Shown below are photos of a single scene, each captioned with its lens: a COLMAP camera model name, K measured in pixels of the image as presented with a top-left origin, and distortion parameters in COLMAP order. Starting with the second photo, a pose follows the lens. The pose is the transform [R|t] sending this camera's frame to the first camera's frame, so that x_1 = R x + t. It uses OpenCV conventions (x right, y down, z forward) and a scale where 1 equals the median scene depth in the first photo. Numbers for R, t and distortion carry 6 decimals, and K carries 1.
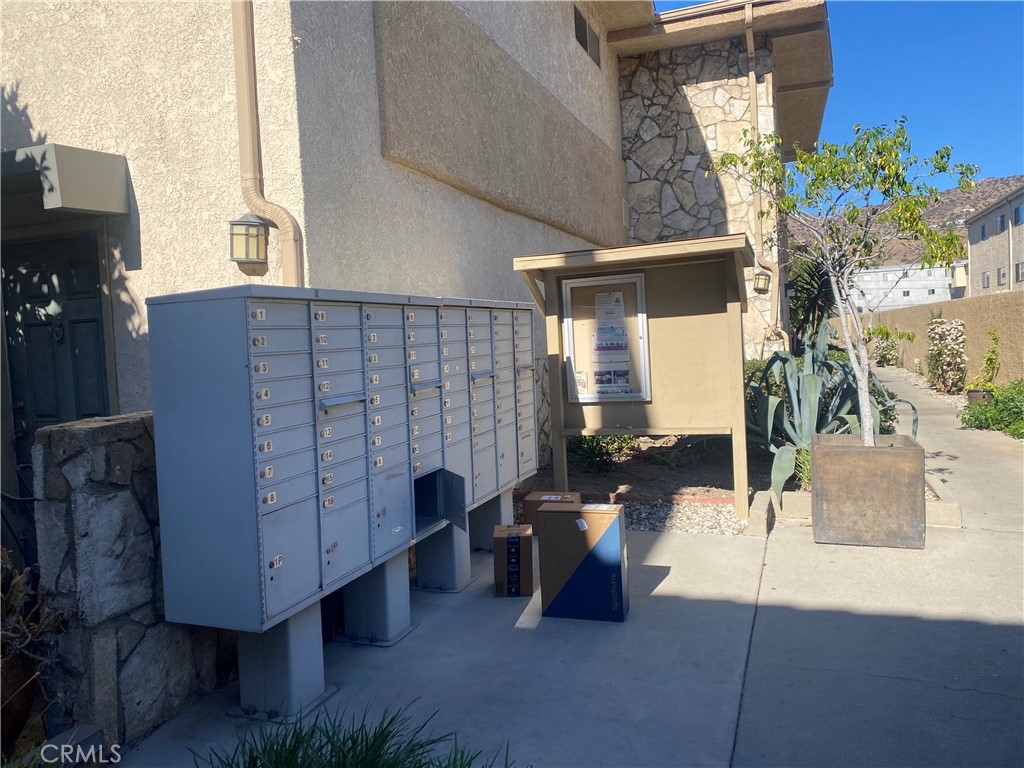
lens RADIAL K [[775.9, 0, 514.1], [0, 775.9, 384.4], [0, 0, 1]] dist [0.004535, -0.000246]
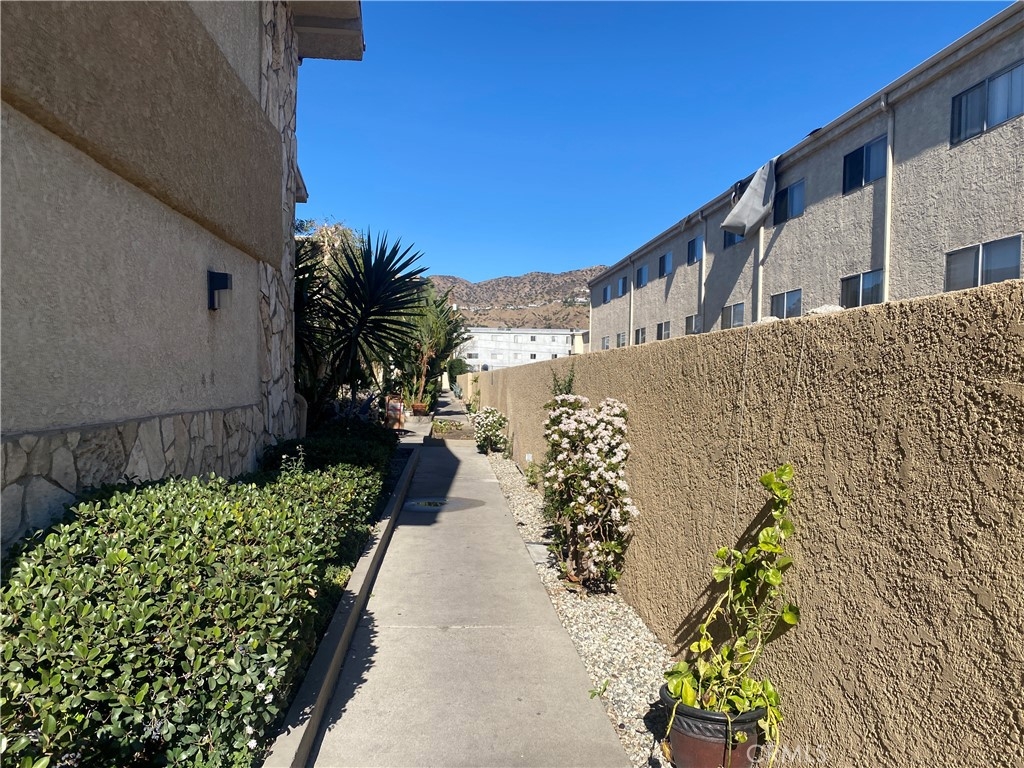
lens RADIAL K [[775.9, 0, 511.6], [0, 775.9, 385.4], [0, 0, 1]] dist [0.004535, -0.000246]
pose [[0.903288, 0.064320, 0.424186, 0.212880], [-0.039407, 0.996957, -0.067255, -0.037116], [-0.427222, 0.044035, 0.903074, 0.396684]]
